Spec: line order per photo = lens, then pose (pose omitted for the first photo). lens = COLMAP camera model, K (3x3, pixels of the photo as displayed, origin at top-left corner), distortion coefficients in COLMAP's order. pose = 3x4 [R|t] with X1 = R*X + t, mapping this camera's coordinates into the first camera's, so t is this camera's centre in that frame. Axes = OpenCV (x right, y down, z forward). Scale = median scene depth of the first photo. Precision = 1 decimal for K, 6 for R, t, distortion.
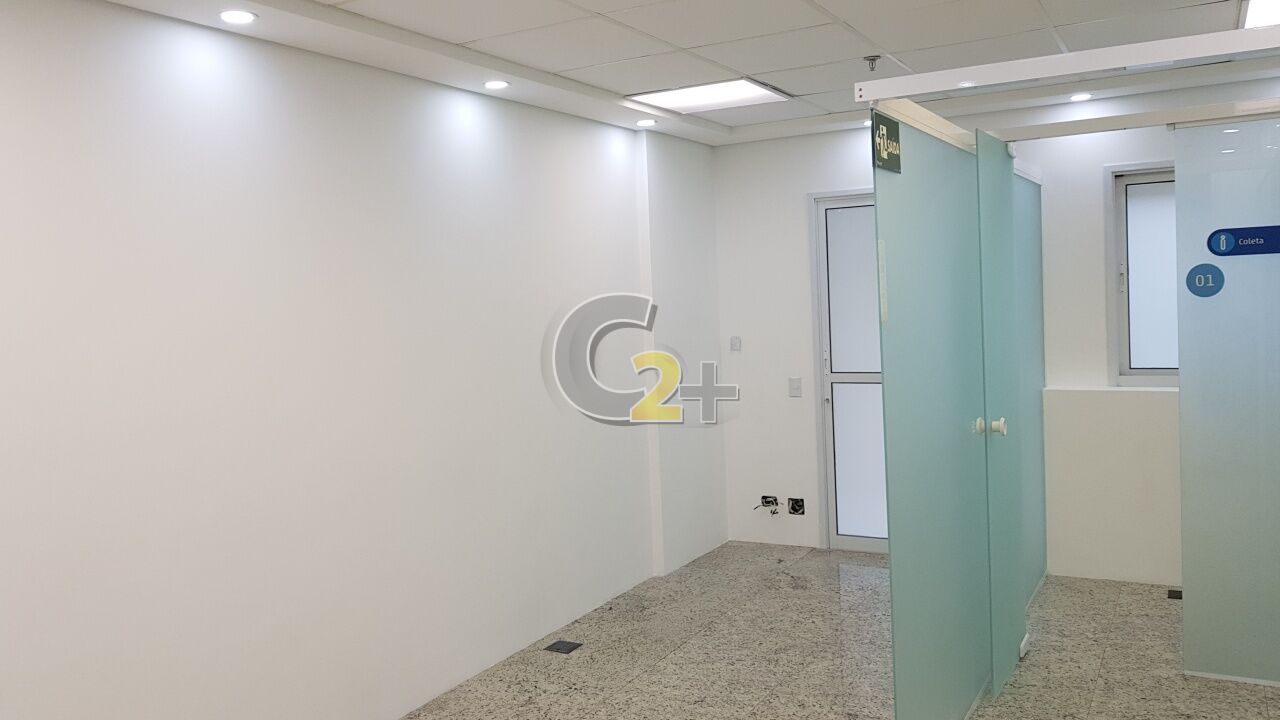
lens RADIAL K [[1015.6, 0, 639.0], [0, 1015.6, 359.4], [0, 0, 1]] dist [0.004407, -0.003188]
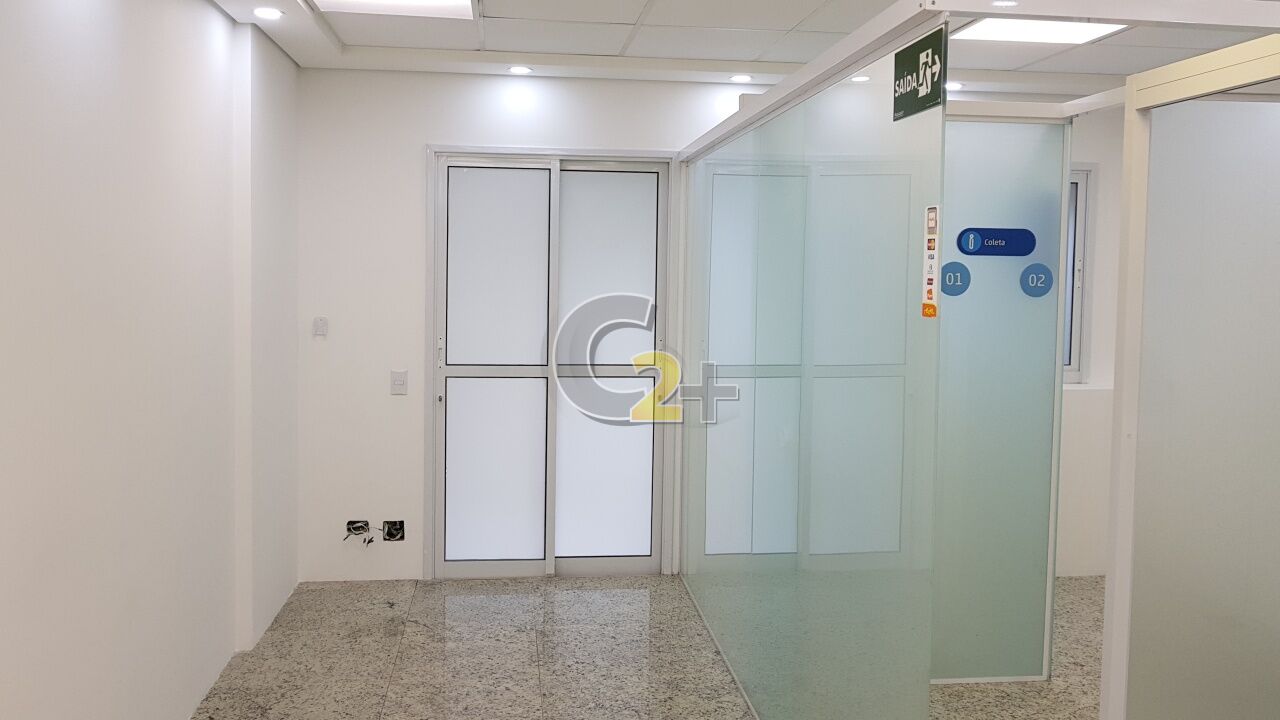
lens RADIAL K [[1015.6, 0, 634.2], [0, 1015.6, 325.1], [0, 0, 1]] dist [0.004407, -0.003188]
pose [[0.813916, 0.022416, 0.580550, -0.169201], [-0.015339, 0.999736, -0.017098, -0.007577], [-0.580780, 0.005011, 0.814045, 0.246613]]
